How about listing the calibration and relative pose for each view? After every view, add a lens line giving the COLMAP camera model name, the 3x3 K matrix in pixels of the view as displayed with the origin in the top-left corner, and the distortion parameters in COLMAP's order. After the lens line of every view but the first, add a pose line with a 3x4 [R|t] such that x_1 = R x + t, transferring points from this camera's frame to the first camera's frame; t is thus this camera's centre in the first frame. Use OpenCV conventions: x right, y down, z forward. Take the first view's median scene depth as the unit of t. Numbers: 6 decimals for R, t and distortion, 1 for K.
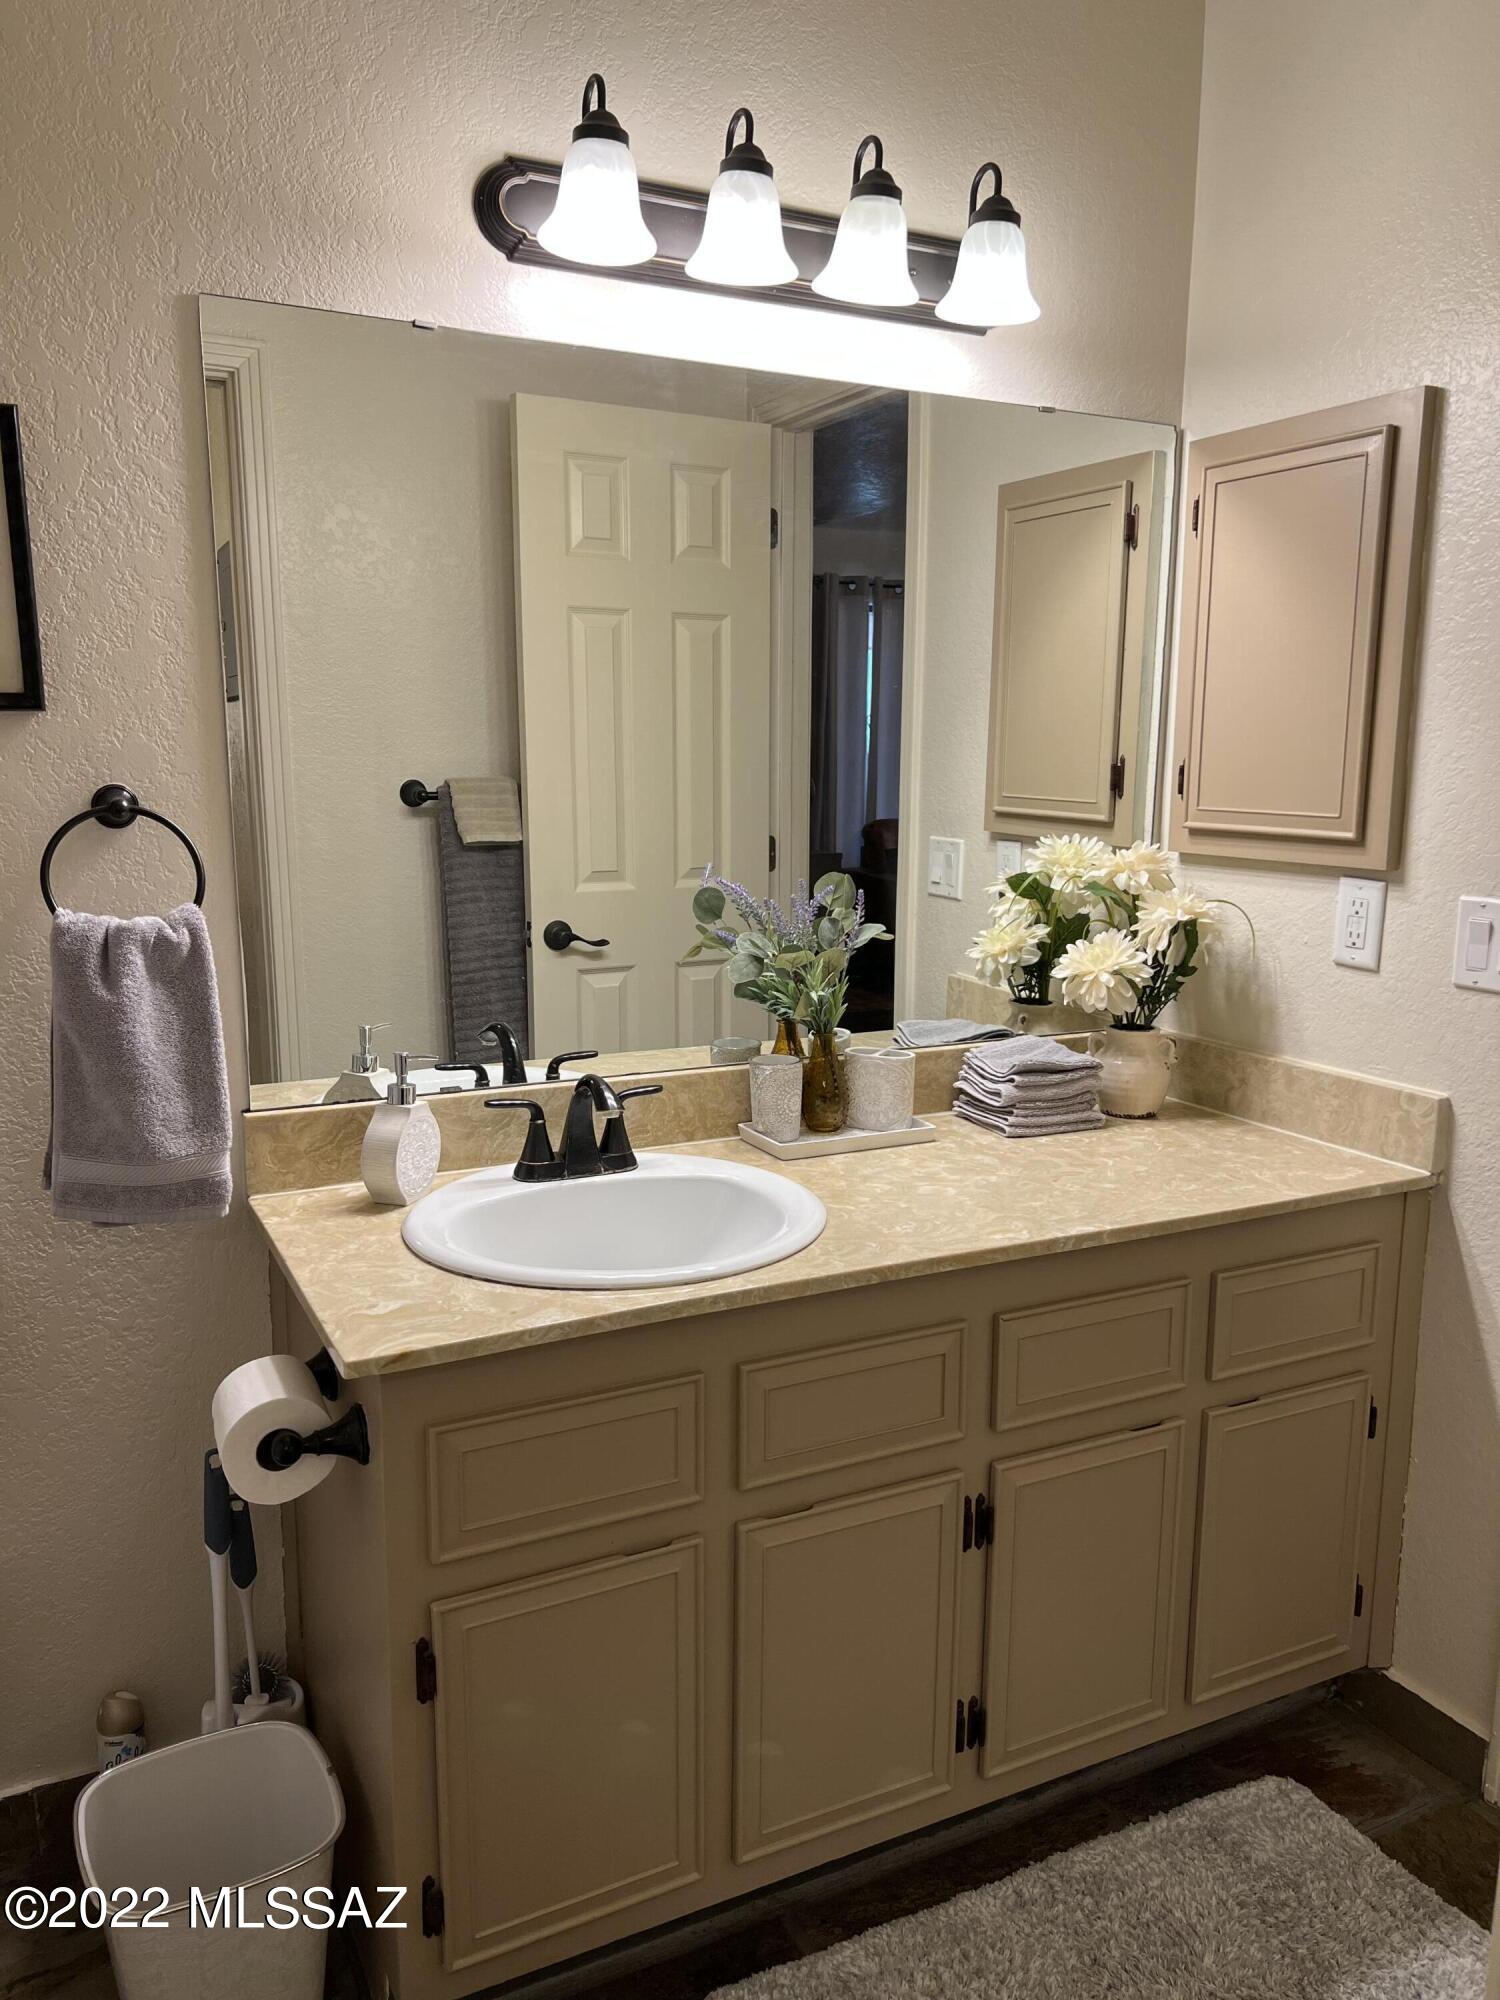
lens RADIAL K [[1483.3, 0, 751.5], [0, 1483.3, 1030.8], [0, 0, 1]] dist [0.019294, -0.041815]
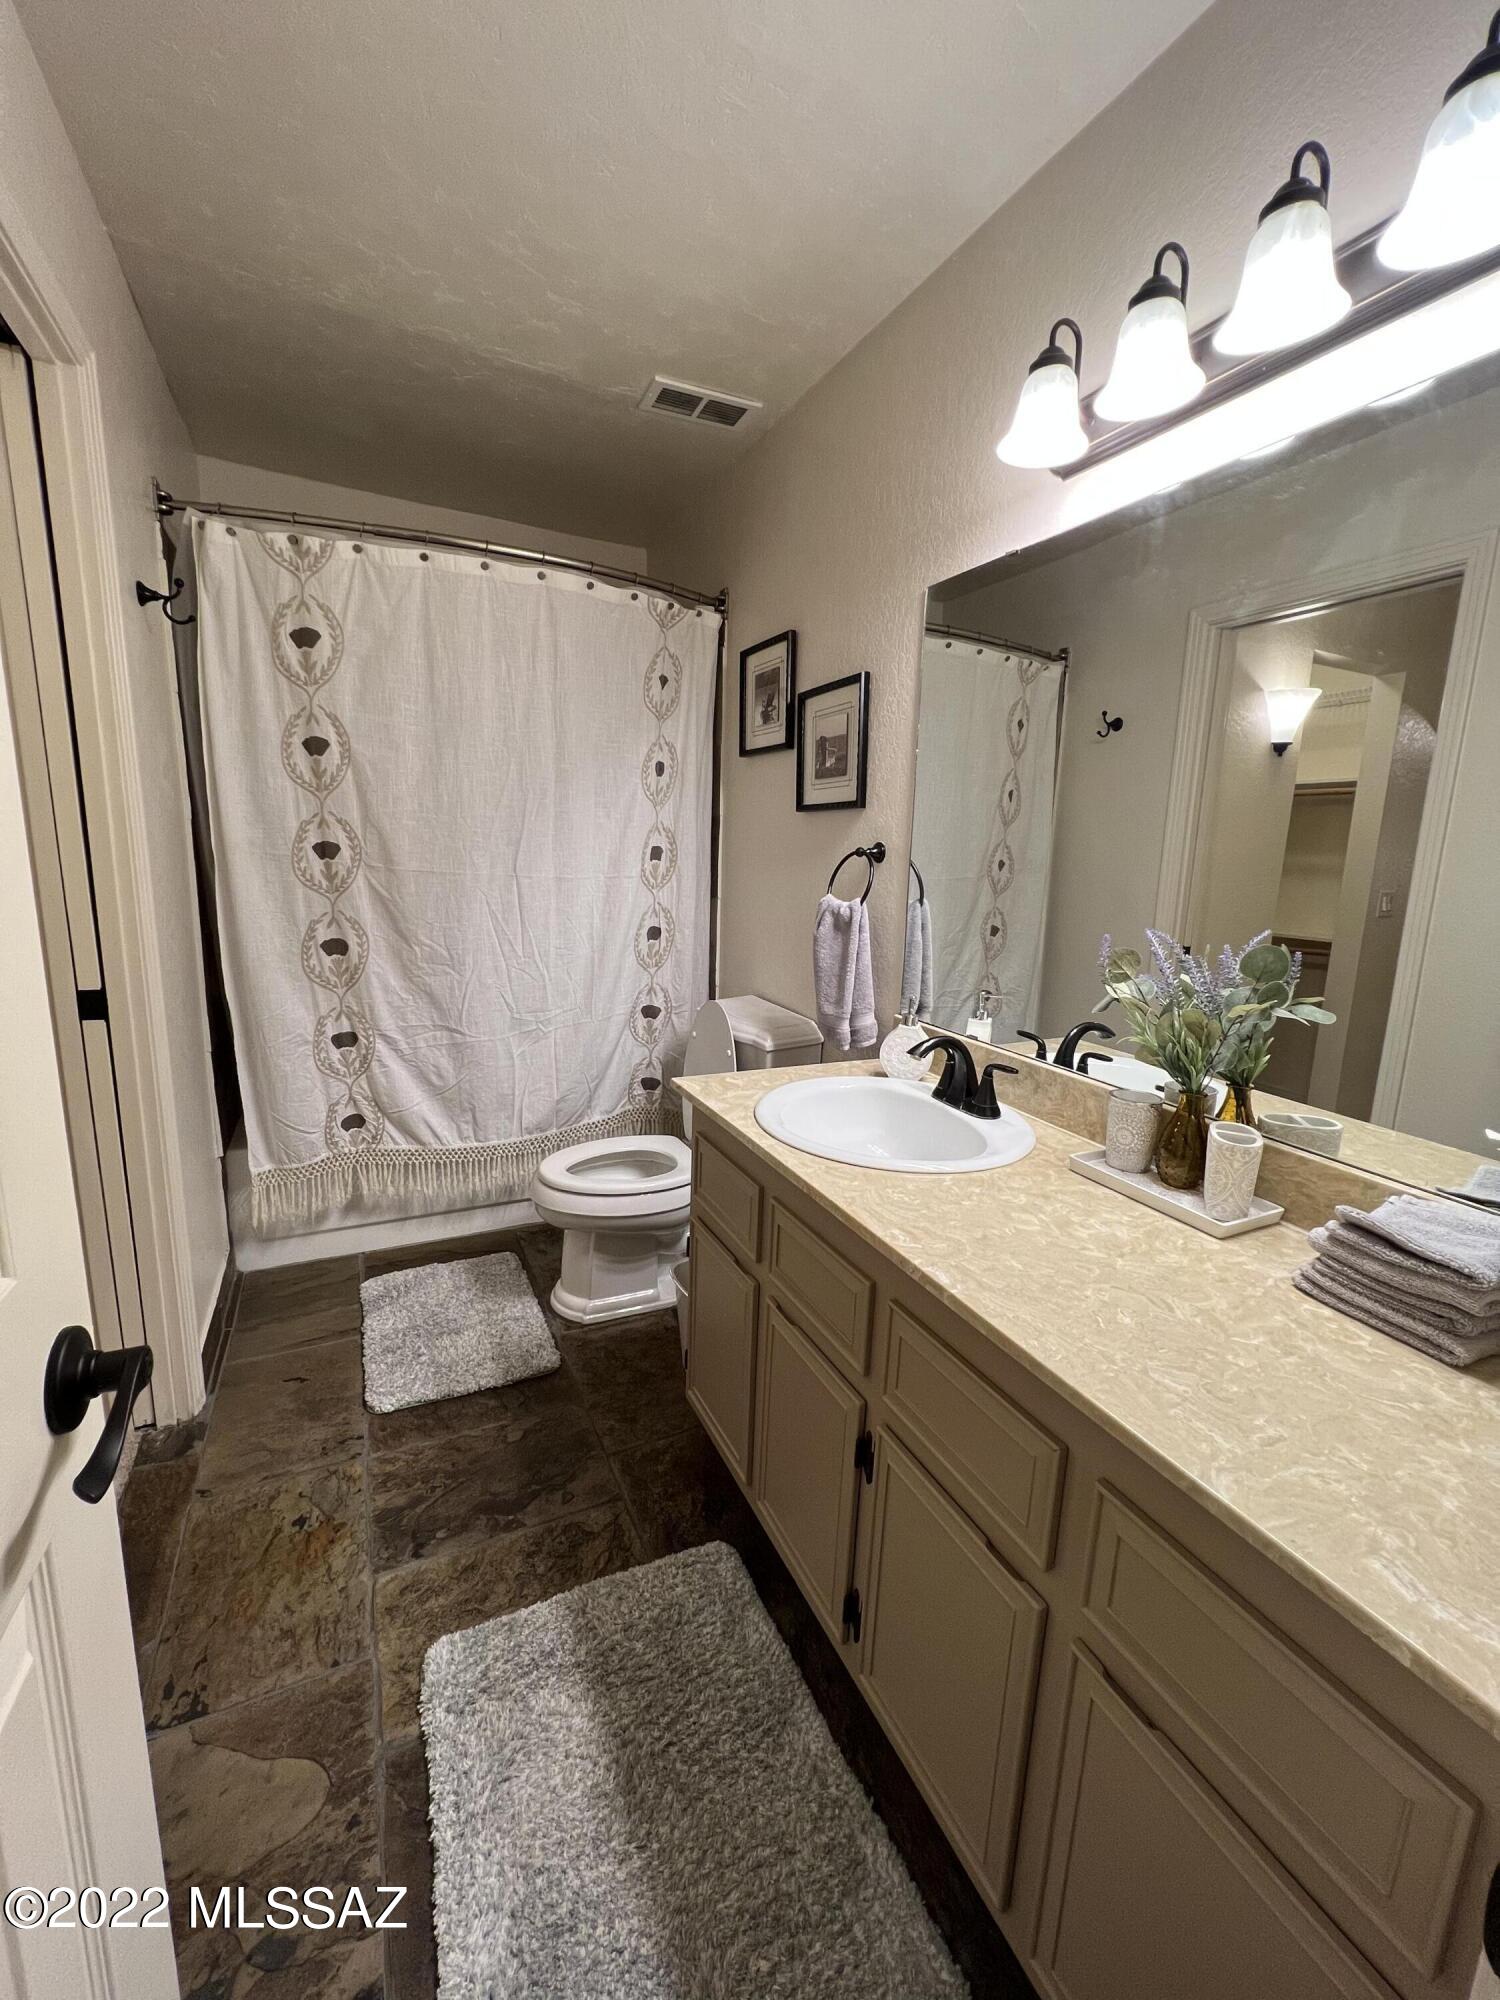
lens RADIAL K [[810.8, 0, 739.8], [0, 810.8, 1000.8], [0, 0, 1]] dist [-0.009445, 0.000131]
pose [[-0.021536, 0.181925, -0.983077, 0.618966], [-0.219791, 0.958387, 0.182171, -0.096670], [0.975309, 0.219994, 0.019346, 0.693990]]
